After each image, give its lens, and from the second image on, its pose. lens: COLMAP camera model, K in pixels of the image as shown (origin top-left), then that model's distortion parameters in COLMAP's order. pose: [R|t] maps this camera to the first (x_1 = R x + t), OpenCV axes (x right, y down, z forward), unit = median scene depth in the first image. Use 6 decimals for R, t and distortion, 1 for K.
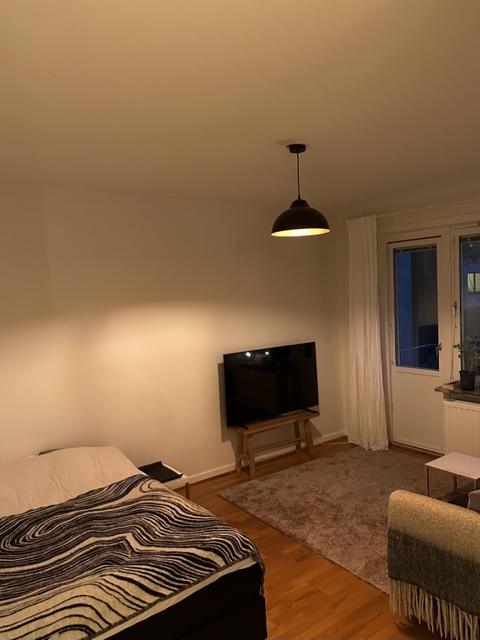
lens RADIAL K [[493.5, 0, 233.3], [0, 493.5, 316.0], [0, 0, 1]] dist [0.069533, -0.088039]
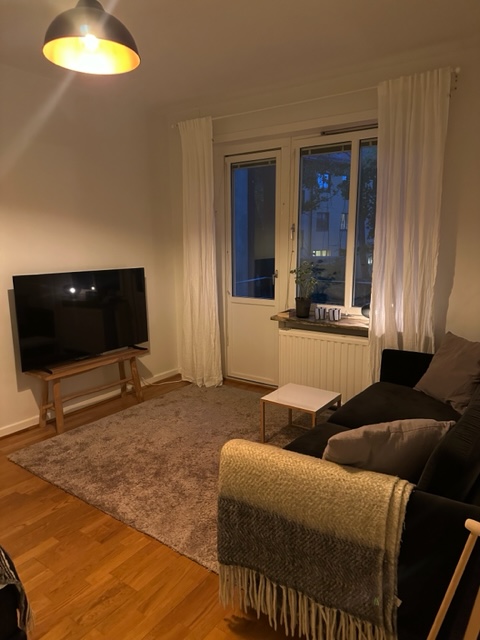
lens RADIAL K [[446.6, 0, 234.8], [0, 446.6, 315.7], [0, 0, 1]] dist [0.051857, -0.046549]
pose [[0.947868, -0.016958, 0.318210, 0.100690], [-0.015161, 0.995052, 0.098189, 0.082513], [-0.318301, -0.097894, 0.942922, 0.314911]]
